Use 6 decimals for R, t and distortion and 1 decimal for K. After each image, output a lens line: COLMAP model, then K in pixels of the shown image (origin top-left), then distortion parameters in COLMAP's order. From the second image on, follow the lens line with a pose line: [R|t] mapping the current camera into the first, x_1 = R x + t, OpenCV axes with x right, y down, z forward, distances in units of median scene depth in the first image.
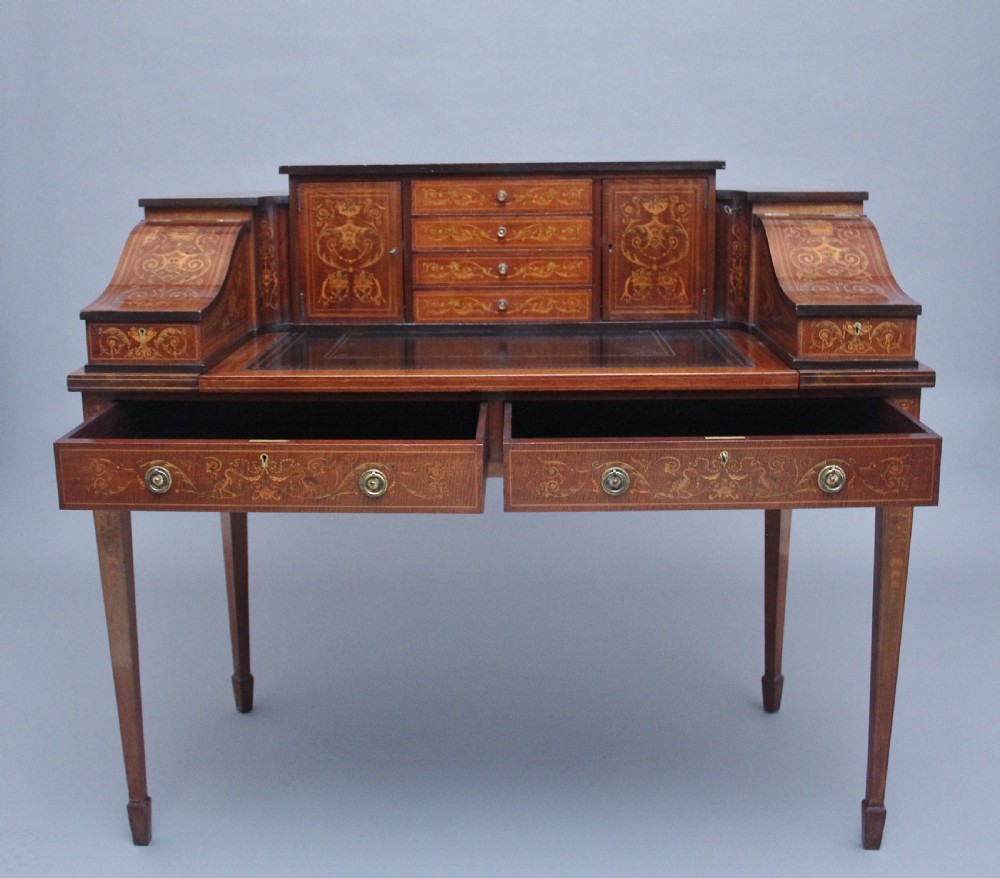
lens RADIAL K [[1310.0, 0, 500.0], [0, 1310.0, 439.0], [0, 0, 1]] dist [-0.143037, 0.022926]
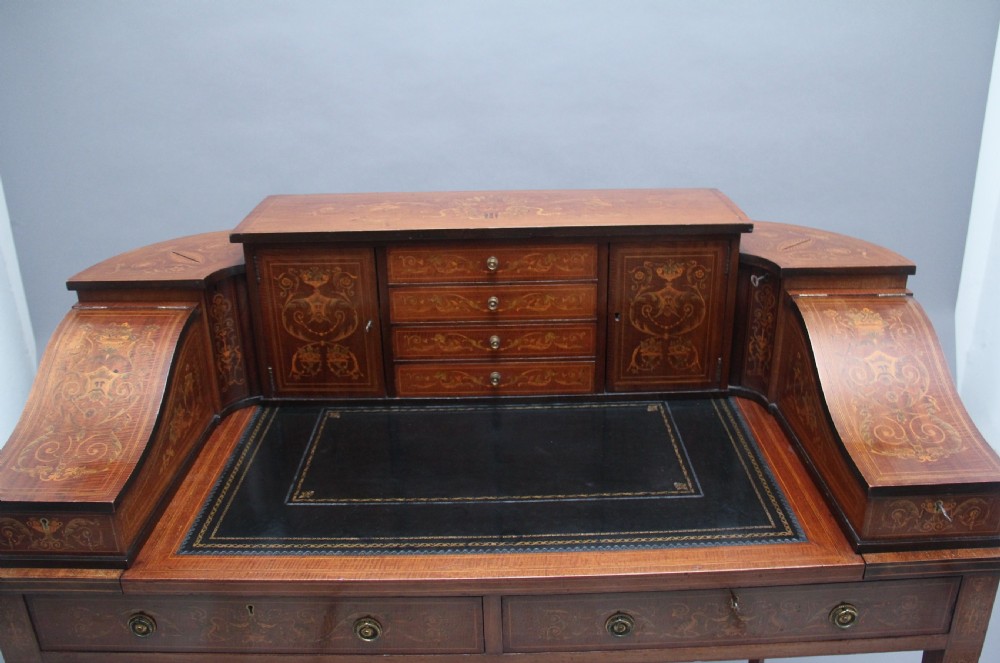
lens RADIAL K [[876.7, 0, 523.7], [0, 876.7, 335.4], [0, 0, 1]] dist [-0.172812, 0.155781]
pose [[0.999102, -0.016966, 0.038812, -0.001250], [0.010290, 0.986046, 0.166153, -0.233774], [-0.041089, -0.165605, 0.985336, 0.422030]]
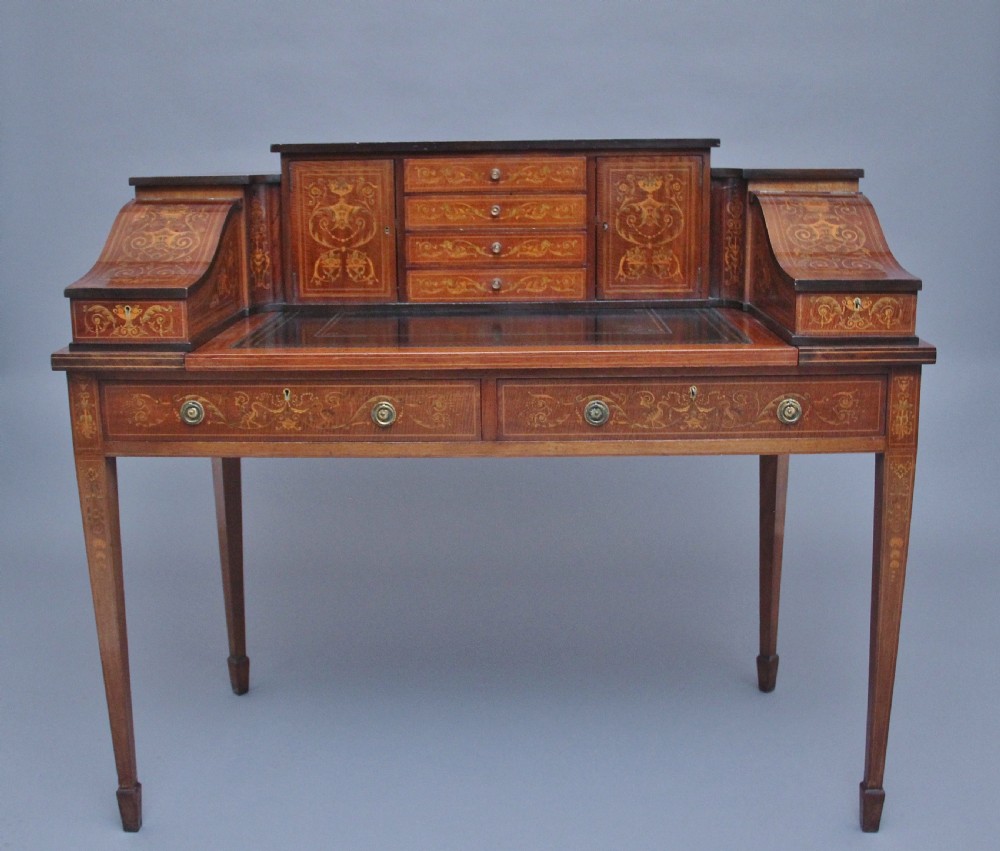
lens RADIAL K [[1236.3, 0, 513.2], [0, 1236.3, 421.9], [0, 0, 1]] dist [-0.151295, 0.037359]
pose [[0.999931, -0.002849, 0.011386, 0.003781], [0.002883, 0.999992, -0.002893, 0.004915], [-0.011378, 0.002925, 0.999931, 0.064786]]
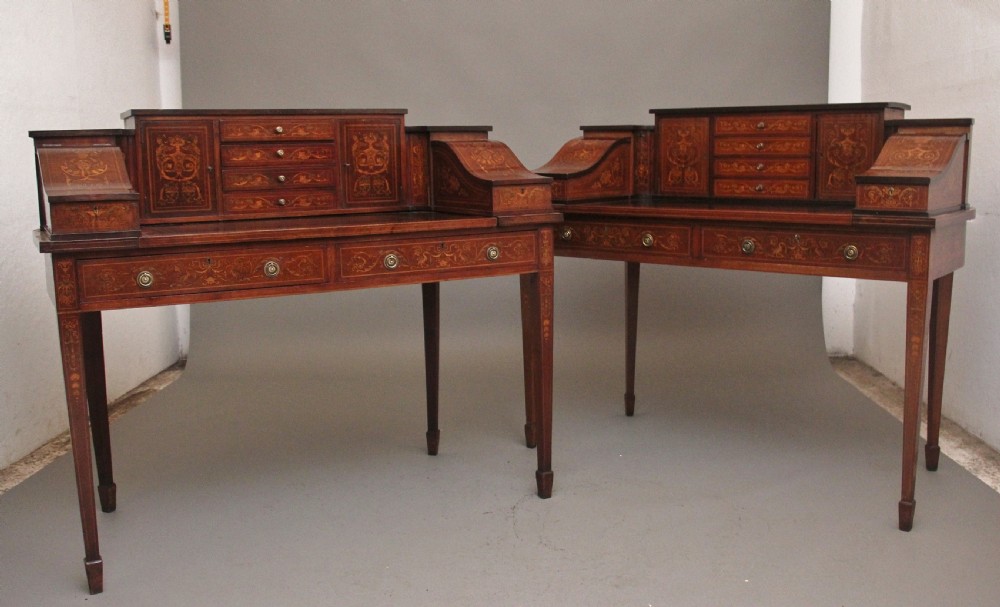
lens RADIAL K [[984.2, 0, 503.7], [0, 984.2, 318.7], [0, 0, 1]] dist [-0.091312, 0.013007]
pose [[0.799290, 0.103395, -0.591984, 0.526435], [-0.133478, 0.991026, -0.007130, 0.127765], [0.585934, 0.084715, 0.805918, -0.240552]]
